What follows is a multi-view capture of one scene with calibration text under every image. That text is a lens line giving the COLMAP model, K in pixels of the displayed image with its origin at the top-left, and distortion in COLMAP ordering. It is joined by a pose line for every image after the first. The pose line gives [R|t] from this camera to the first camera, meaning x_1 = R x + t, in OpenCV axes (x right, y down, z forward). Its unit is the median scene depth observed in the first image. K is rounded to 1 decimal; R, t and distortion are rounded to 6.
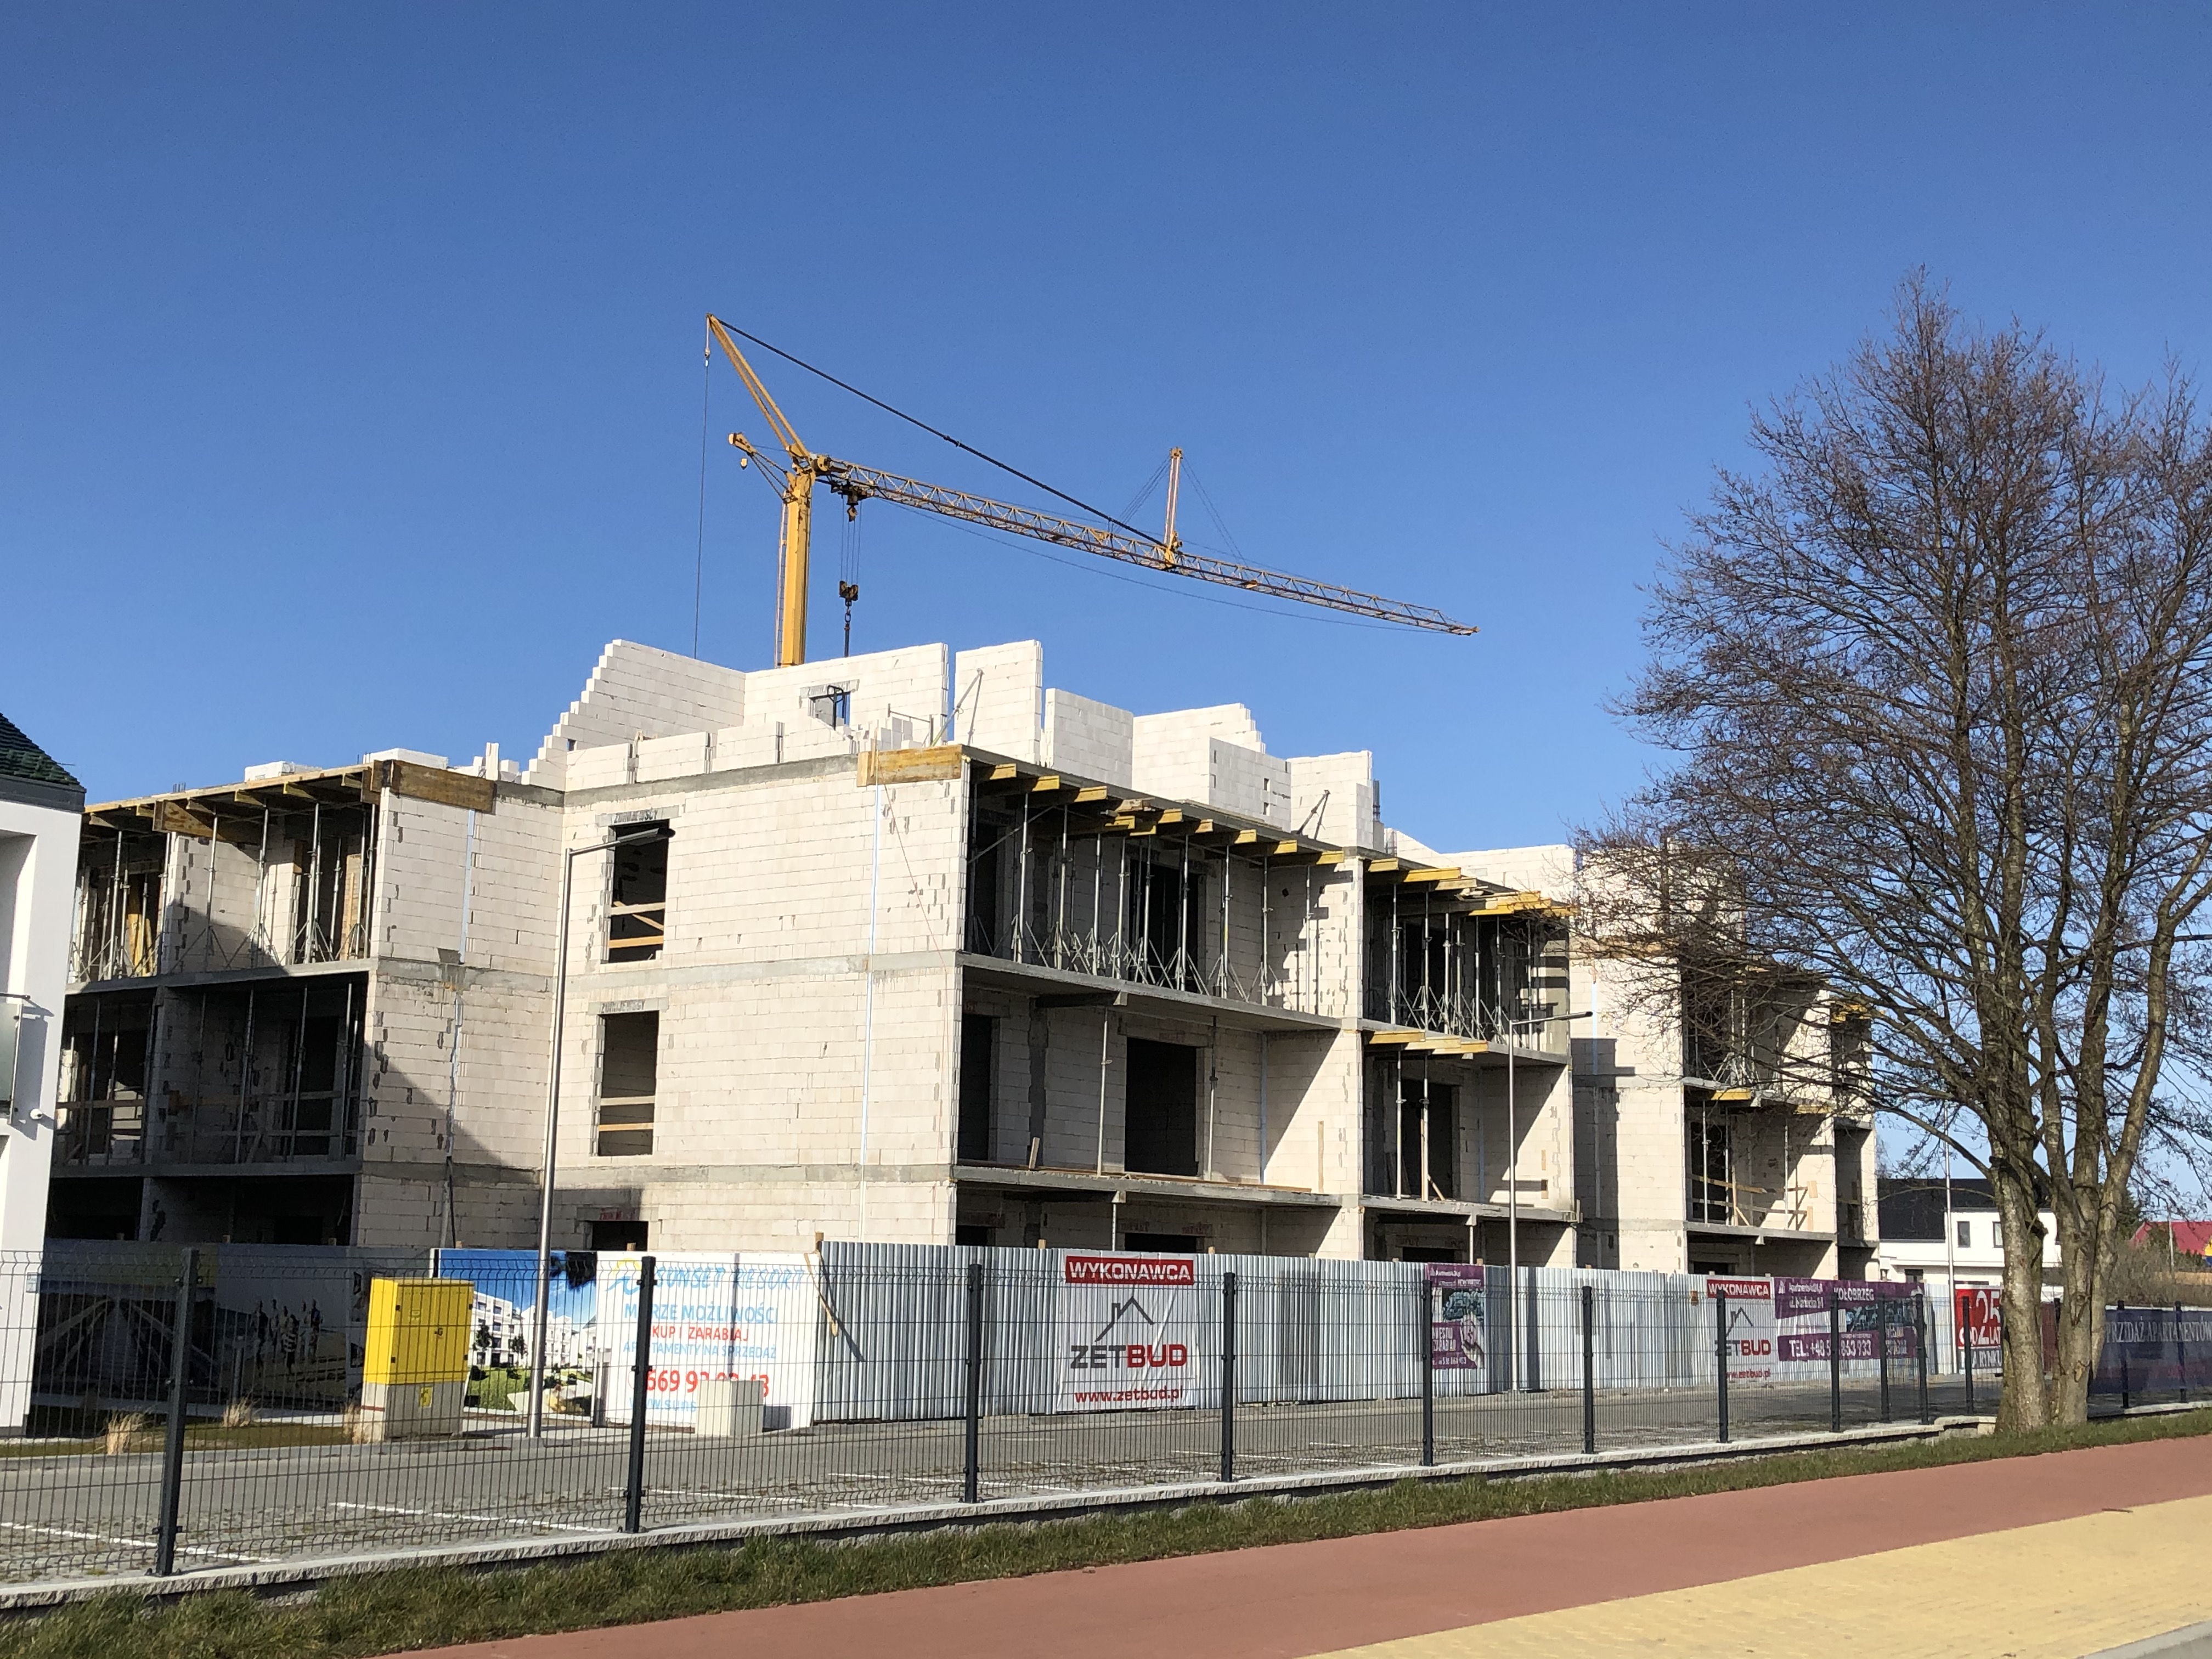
lens RADIAL K [[2612.9, 0, 1106.0], [0, 2612.9, 829.5], [0, 0, 1]] dist [0.134692, -0.489569]
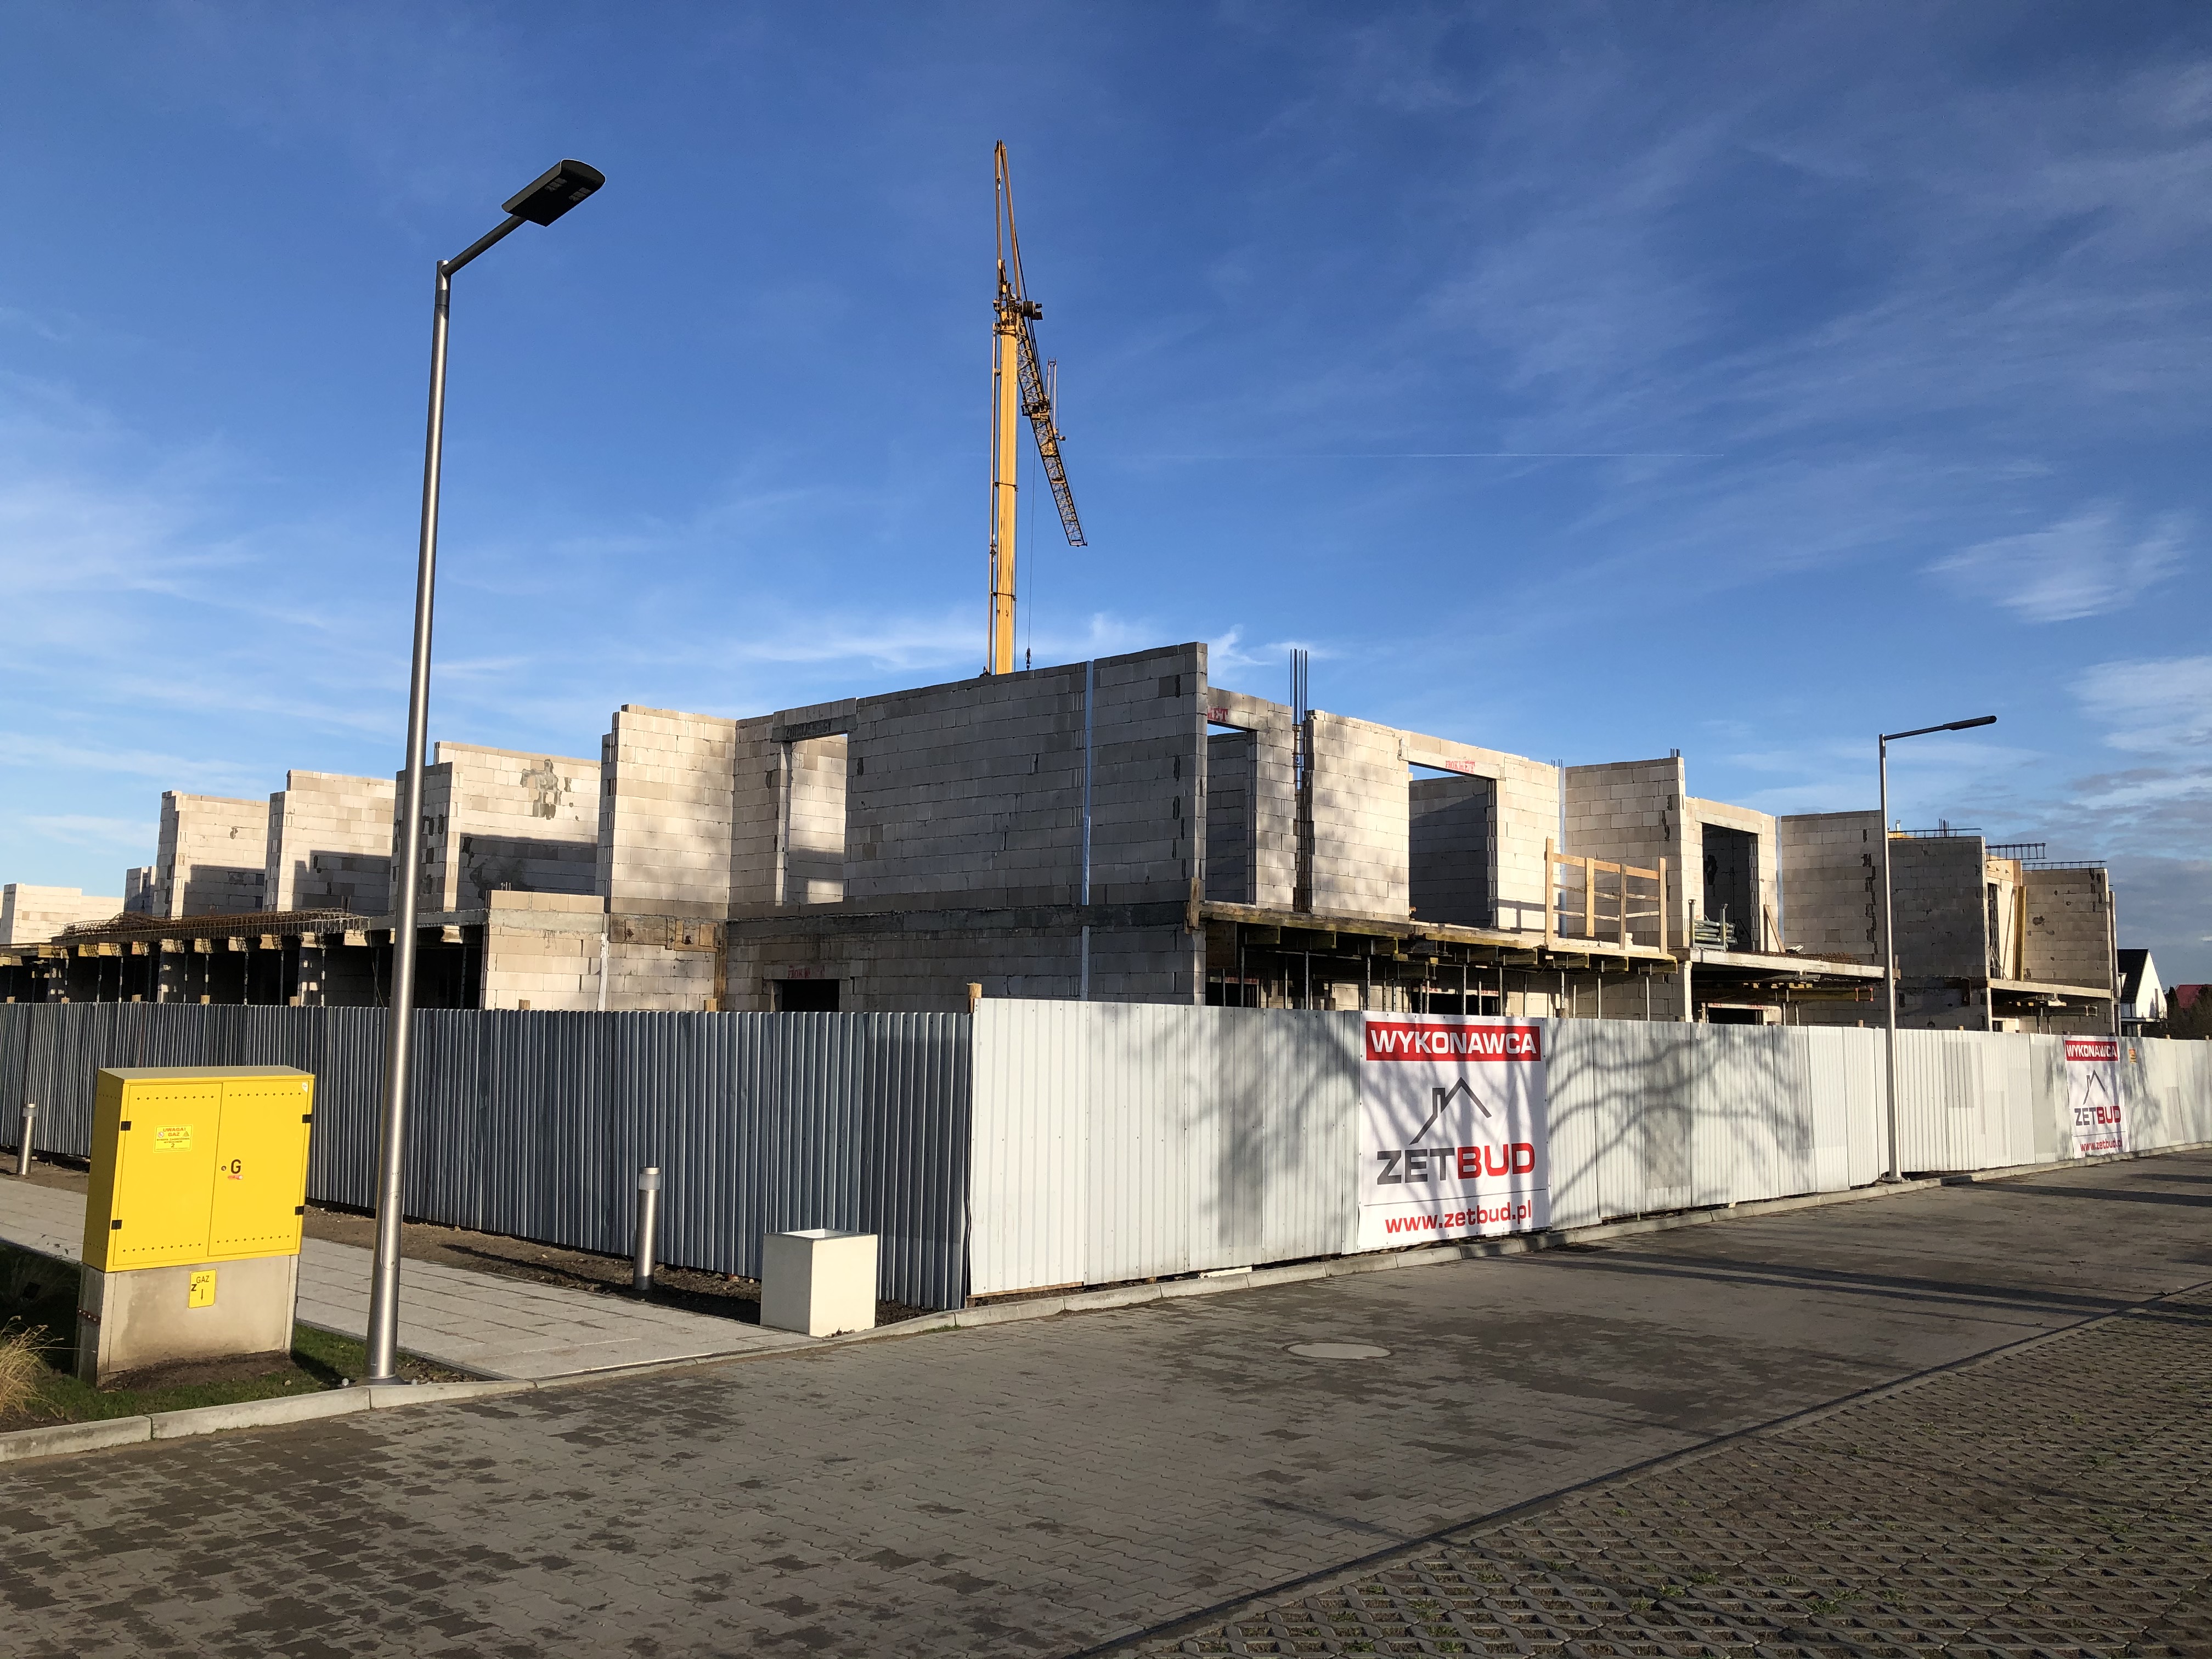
lens RADIAL K [[1775.7, 0, 1098.5], [0, 1775.7, 818.2], [0, 0, 1]] dist [0.011944, -0.006974]
pose [[0.991636, -0.018846, -0.127685, -0.020907], [0.025213, 0.998508, 0.048428, 0.073307], [0.126582, -0.051242, 0.990632, 0.458505]]
